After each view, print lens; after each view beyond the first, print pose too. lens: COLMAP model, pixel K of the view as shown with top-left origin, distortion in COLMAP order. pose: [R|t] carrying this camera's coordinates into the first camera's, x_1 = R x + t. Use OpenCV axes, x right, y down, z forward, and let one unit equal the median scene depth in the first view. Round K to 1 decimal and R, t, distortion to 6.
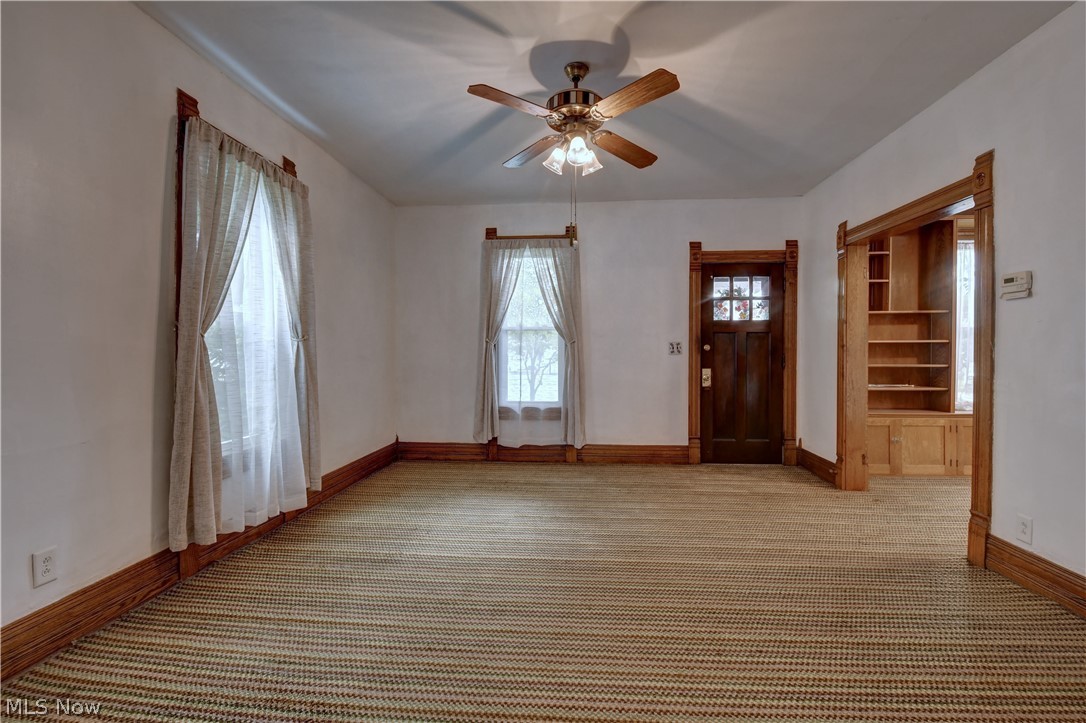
lens RADIAL K [[474.5, 0, 542.9], [0, 474.5, 359.9], [0, 0, 1]] dist [-0.000561, -0.011699]
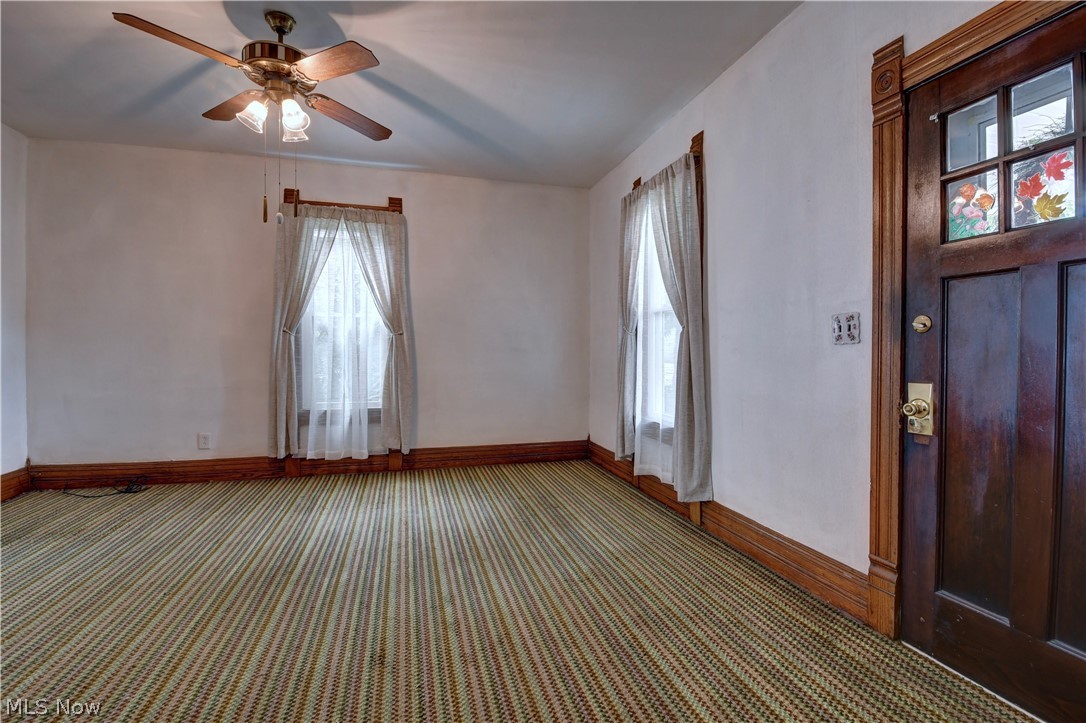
lens RADIAL K [[474.5, 0, 546.7], [0, 474.5, 362.4], [0, 0, 1]] dist [-0.000561, -0.011699]
pose [[0.360336, 0.023331, -0.932531, 0.577782], [-0.014097, 0.999709, 0.019565, 0.000512], [0.932716, 0.006096, 0.360560, 0.616996]]
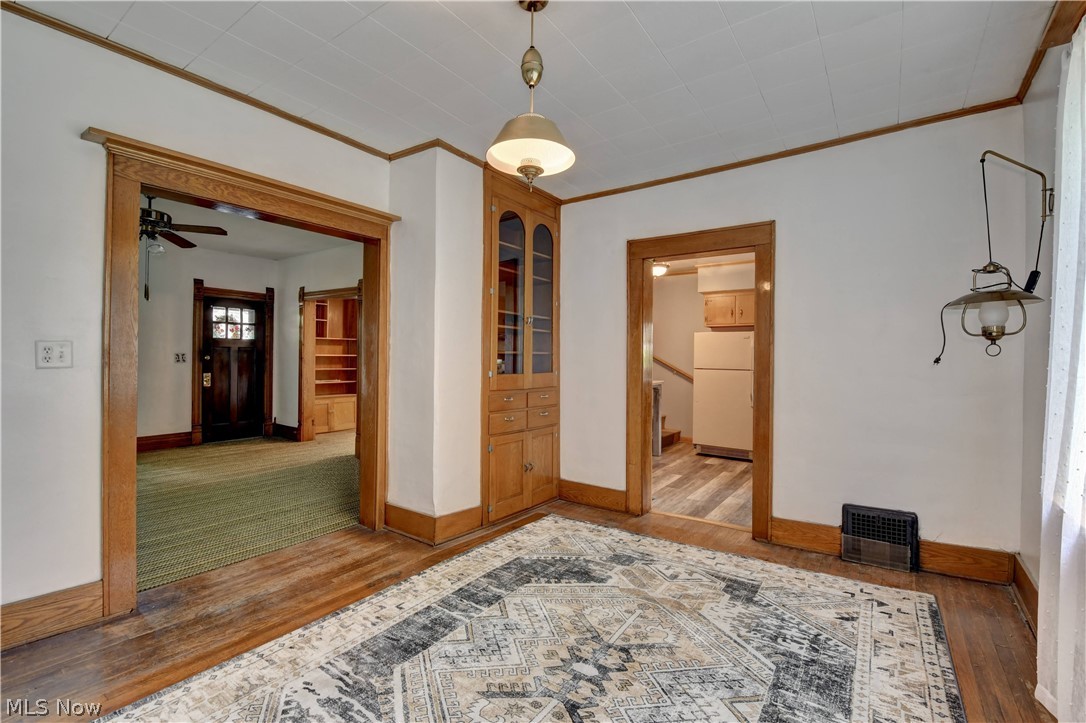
lens RADIAL K [[474.5, 0, 537.8], [0, 474.5, 359.8], [0, 0, 1]] dist [-0.000561, -0.011699]
pose [[0.521267, 0.003028, 0.853388, -0.320512], [0.001678, 0.999988, -0.004573, -0.011804], [-0.853392, 0.003815, 0.521256, -0.519612]]
